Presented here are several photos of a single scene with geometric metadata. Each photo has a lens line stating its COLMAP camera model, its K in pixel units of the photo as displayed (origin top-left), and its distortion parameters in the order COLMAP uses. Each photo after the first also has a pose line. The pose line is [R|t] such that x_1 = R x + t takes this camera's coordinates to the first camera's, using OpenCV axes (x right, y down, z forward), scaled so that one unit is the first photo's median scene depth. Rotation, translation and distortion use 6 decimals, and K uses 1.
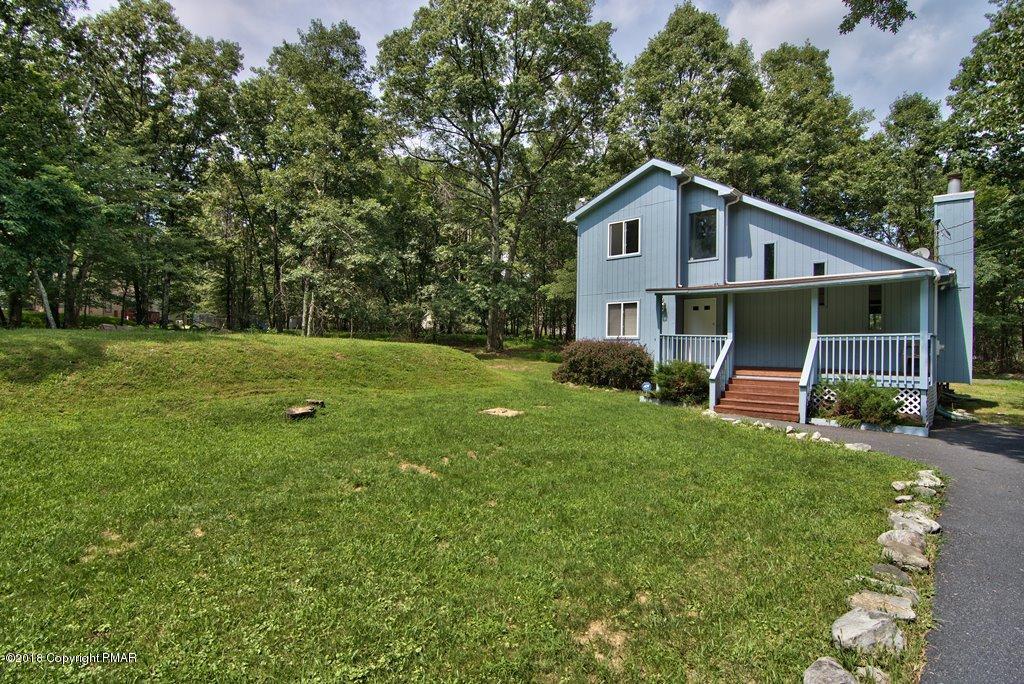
lens RADIAL K [[489.4, 0, 516.7], [0, 489.4, 344.1], [0, 0, 1]] dist [-0.002628, -0.010156]
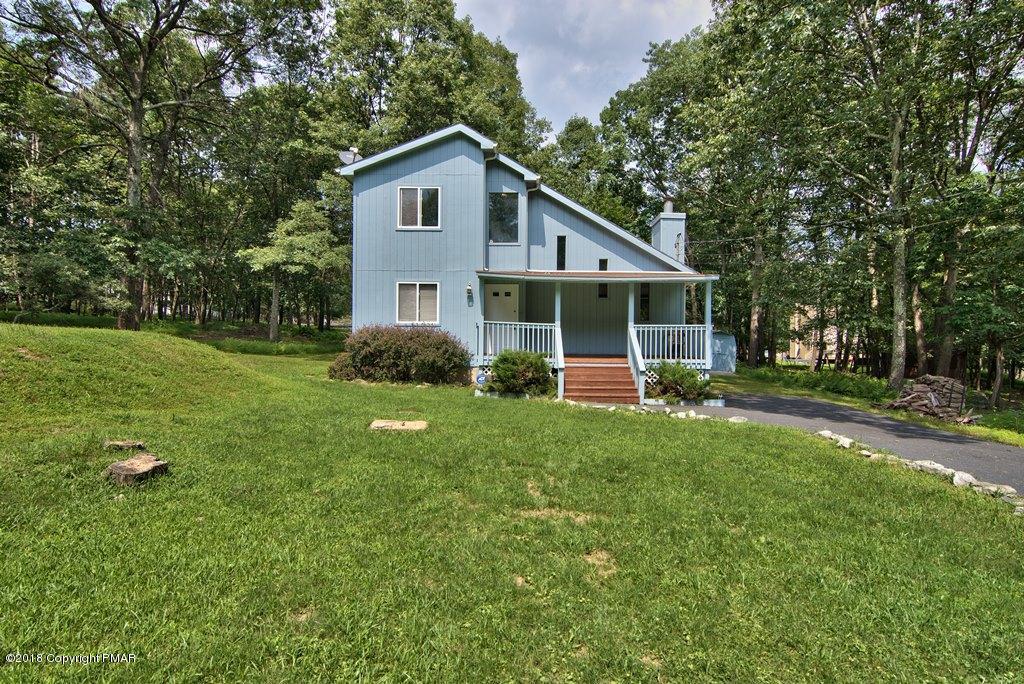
lens RADIAL K [[545.4, 0, 512.0], [0, 545.4, 342.0], [0, 0, 1]] dist [0.002067, -0.000385]
pose [[0.746614, -0.011148, 0.665164, -0.314370], [-0.006194, 0.999700, 0.023707, -0.005455], [-0.665228, -0.021821, 0.746321, 0.185955]]
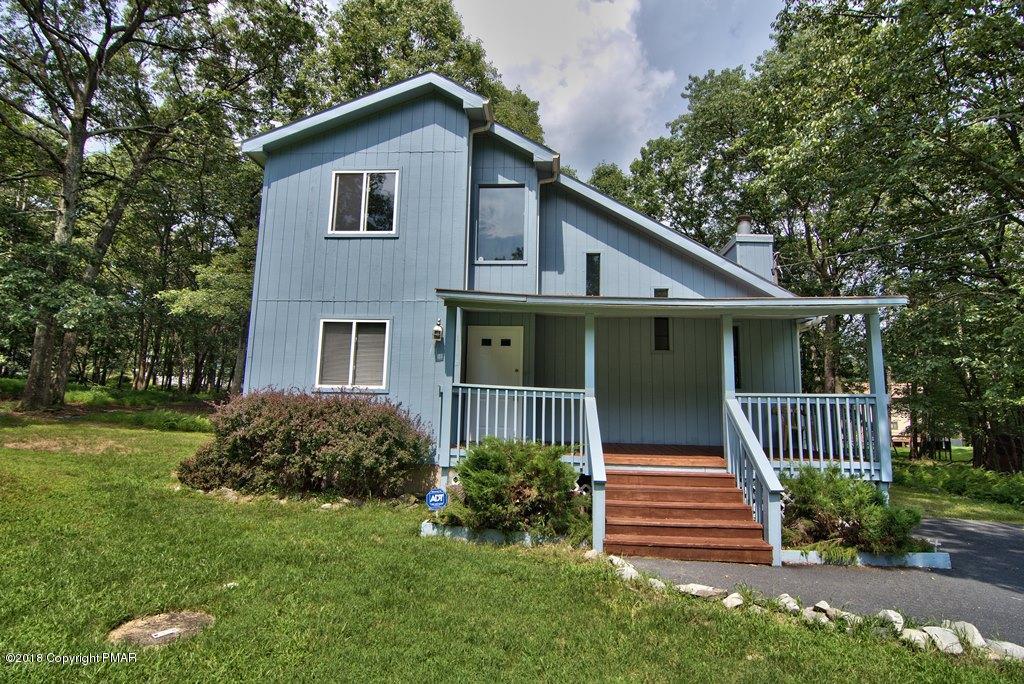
lens RADIAL K [[512.9, 0, 515.6], [0, 512.9, 342.3], [0, 0, 1]] dist [-0.012742, -0.000355]
pose [[0.777783, 0.089759, 0.622090, 0.015159], [-0.017128, 0.992410, -0.121777, 0.000248], [-0.628299, 0.084061, 0.773417, 0.505771]]
